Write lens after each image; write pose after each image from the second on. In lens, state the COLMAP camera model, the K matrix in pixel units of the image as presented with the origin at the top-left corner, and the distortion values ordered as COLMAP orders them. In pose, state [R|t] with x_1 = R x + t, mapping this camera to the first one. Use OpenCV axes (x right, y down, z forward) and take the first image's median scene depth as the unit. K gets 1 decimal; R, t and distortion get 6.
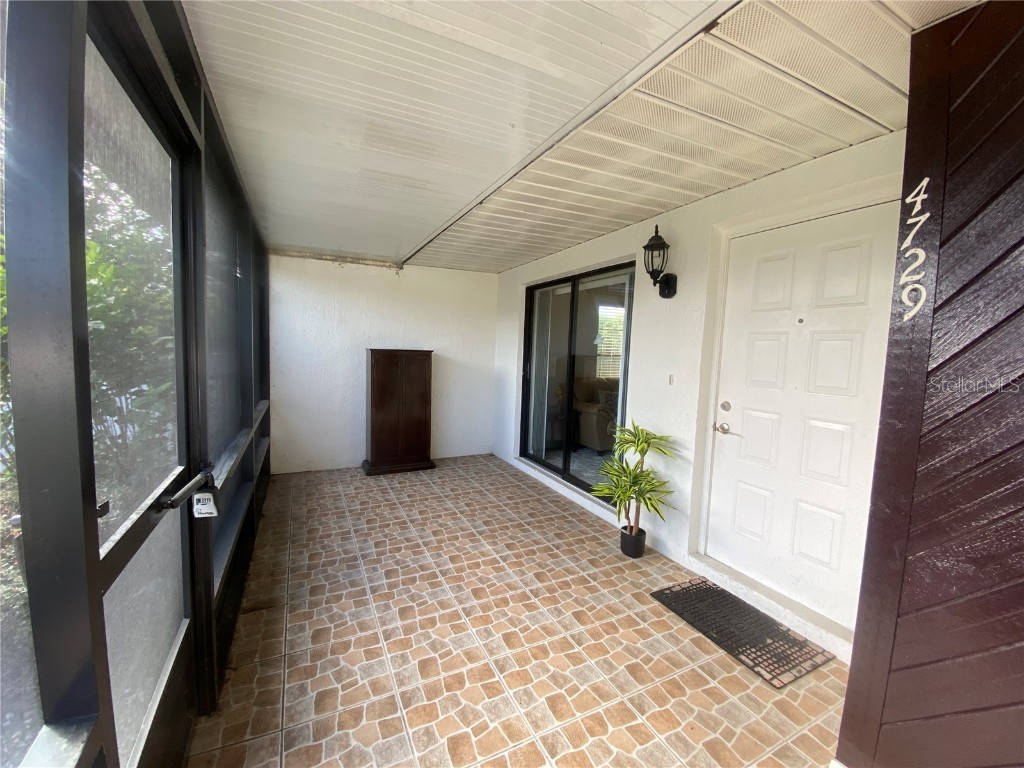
lens RADIAL K [[415.0, 0, 512.0], [0, 415.0, 384.0], [0, 0, 1]] dist [0.025285, -0.024777]
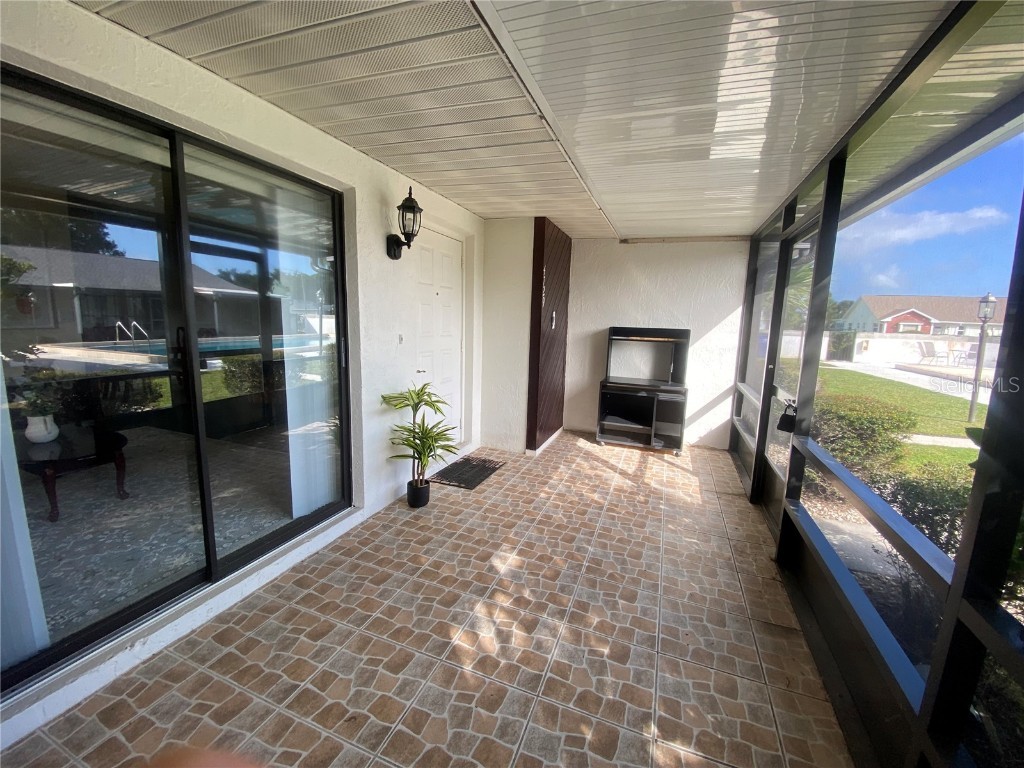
lens RADIAL K [[415.0, 0, 512.0], [0, 415.0, 384.0], [0, 0, 1]] dist [0.025285, -0.024777]
pose [[-0.678484, -0.164579, 0.715942, -0.624408], [0.010707, 0.972262, 0.233648, -0.149234], [-0.734537, 0.166192, -0.657902, 1.561727]]
